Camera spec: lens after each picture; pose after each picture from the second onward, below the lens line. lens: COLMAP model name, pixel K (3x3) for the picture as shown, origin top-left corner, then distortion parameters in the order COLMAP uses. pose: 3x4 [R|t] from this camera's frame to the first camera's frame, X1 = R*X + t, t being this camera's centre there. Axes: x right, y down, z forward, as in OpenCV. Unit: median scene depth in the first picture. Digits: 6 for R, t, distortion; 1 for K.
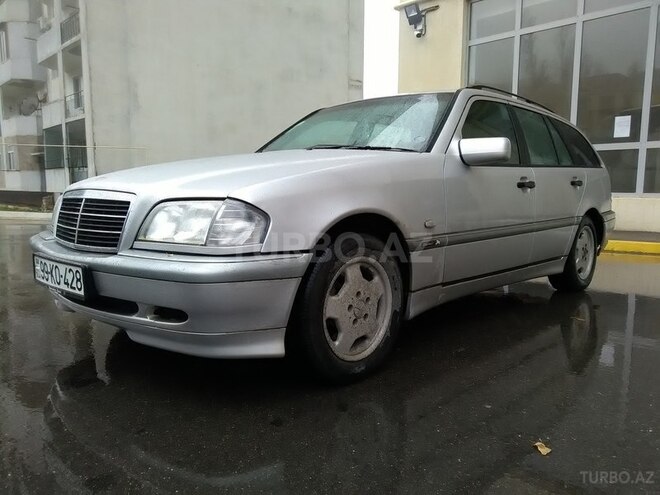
lens RADIAL K [[512.9, 0, 332.1], [0, 512.9, 251.1], [0, 0, 1]] dist [-0.000957, -0.000594]
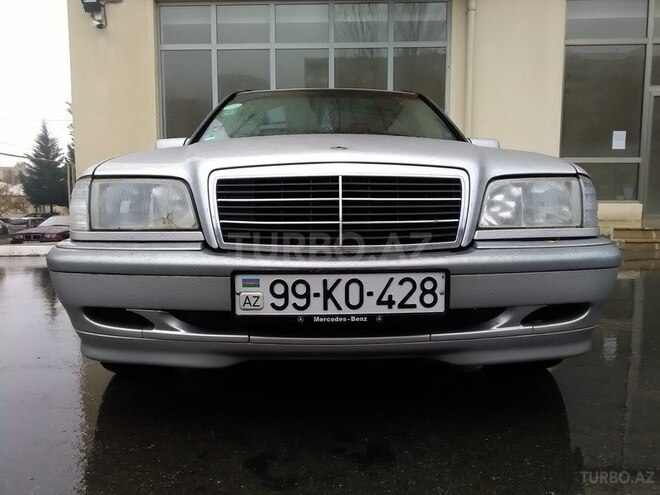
lens RADIAL K [[512.9, 0, 332.1], [0, 512.9, 251.1], [0, 0, 1]] dist [-0.000957, -0.000594]
pose [[0.690899, -0.067949, 0.719751, -1.029565], [0.092485, 0.995700, 0.005223, -0.012186], [-0.717011, 0.062958, 0.694213, 0.588806]]
